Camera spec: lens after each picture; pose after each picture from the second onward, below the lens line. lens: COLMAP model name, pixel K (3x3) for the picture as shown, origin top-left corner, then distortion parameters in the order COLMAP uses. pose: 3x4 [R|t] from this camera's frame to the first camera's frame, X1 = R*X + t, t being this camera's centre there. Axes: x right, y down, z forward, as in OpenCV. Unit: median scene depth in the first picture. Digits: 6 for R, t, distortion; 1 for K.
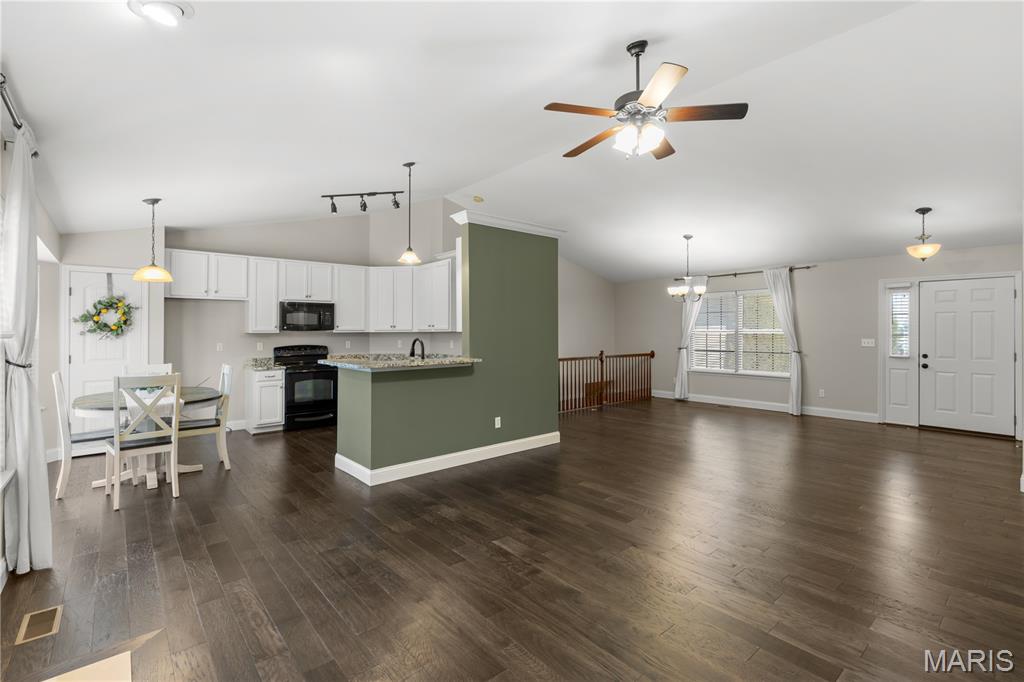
lens RADIAL K [[459.6, 0, 511.1], [0, 459.6, 330.5], [0, 0, 1]] dist [-0.003887, 0.000101]
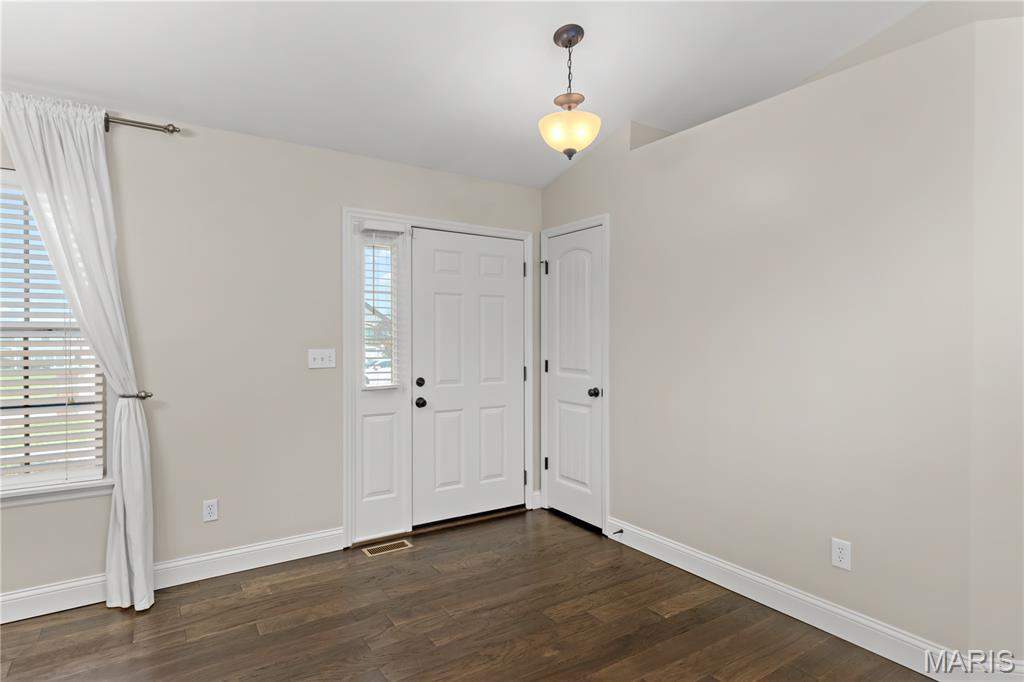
lens RADIAL K [[547.7, 0, 512.2], [0, 547.7, 342.4], [0, 0, 1]] dist [0.000107, 0.000368]
pose [[0.108004, -0.009751, 0.994103, 0.289319], [0.002073, 0.999952, 0.009584, 0.007496], [-0.994148, 0.001025, 0.108019, 0.714446]]
